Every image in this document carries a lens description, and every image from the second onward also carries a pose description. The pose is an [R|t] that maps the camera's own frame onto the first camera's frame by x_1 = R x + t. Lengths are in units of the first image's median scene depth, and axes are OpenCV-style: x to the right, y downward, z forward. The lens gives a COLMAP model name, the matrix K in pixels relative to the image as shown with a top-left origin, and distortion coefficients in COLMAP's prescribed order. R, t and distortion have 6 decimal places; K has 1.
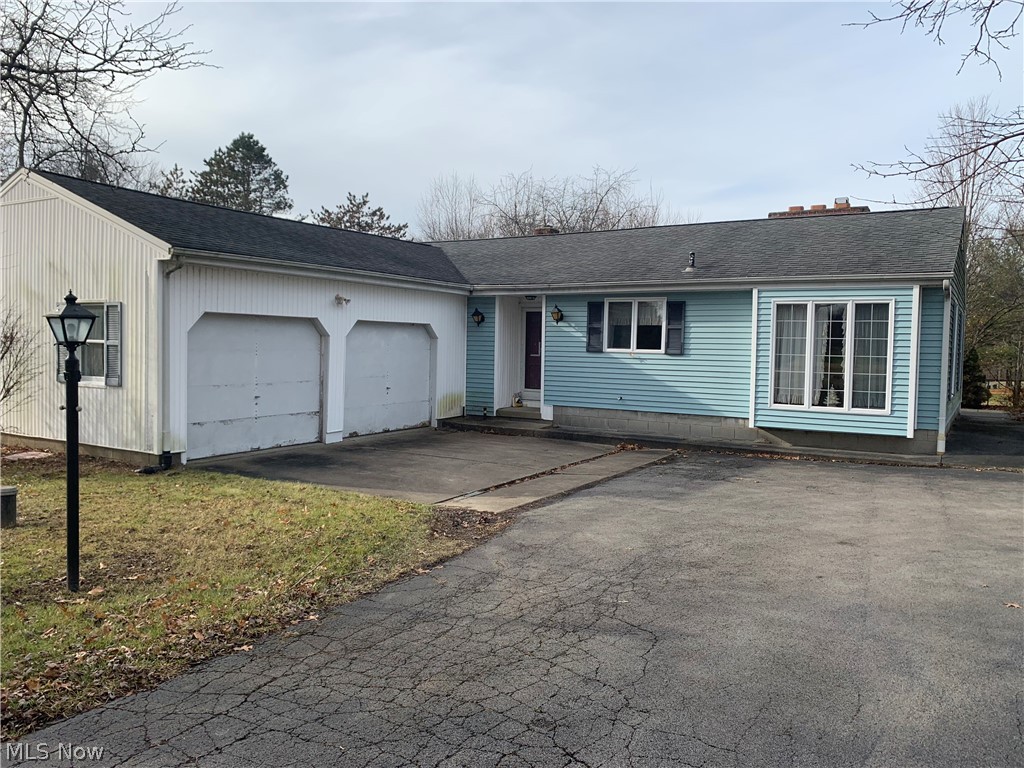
lens RADIAL K [[770.9, 0, 534.2], [0, 770.9, 374.1], [0, 0, 1]] dist [-0.018106, -0.004933]
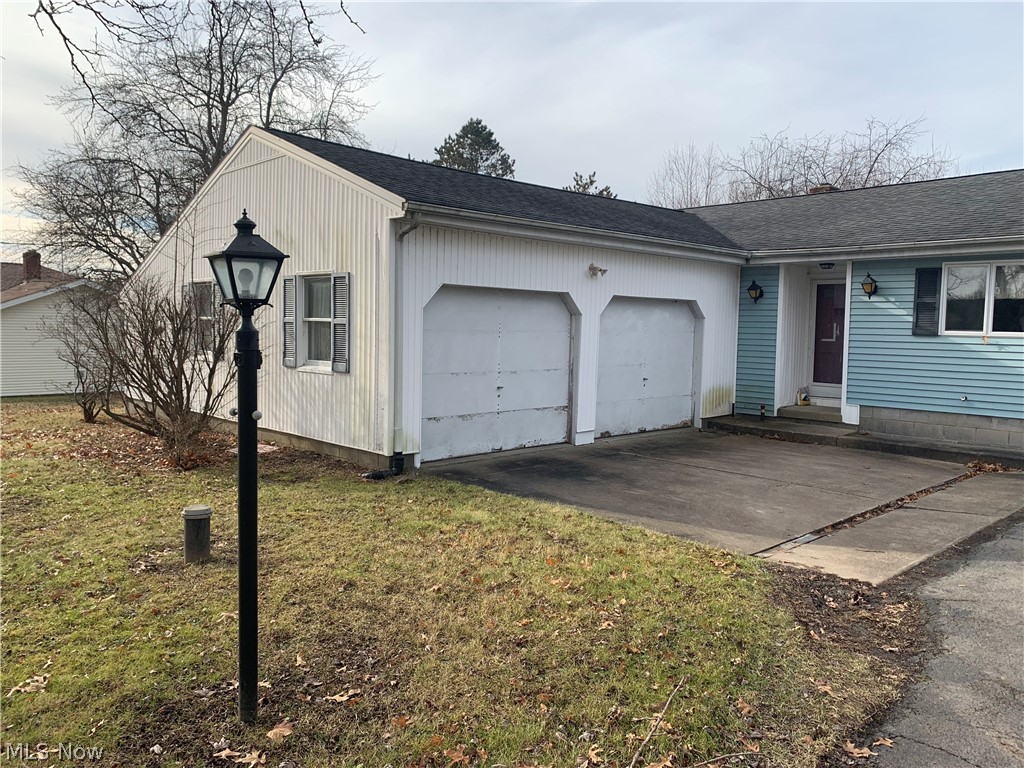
lens RADIAL K [[777.5, 0, 512.0], [0, 777.5, 384.0], [0, 0, 1]] dist [-0.002025, -0.003311]
pose [[0.954078, 0.019900, -0.298897, -0.087040], [-0.011799, 0.999513, 0.028881, 0.001264], [0.299326, -0.024028, 0.953848, 0.184120]]
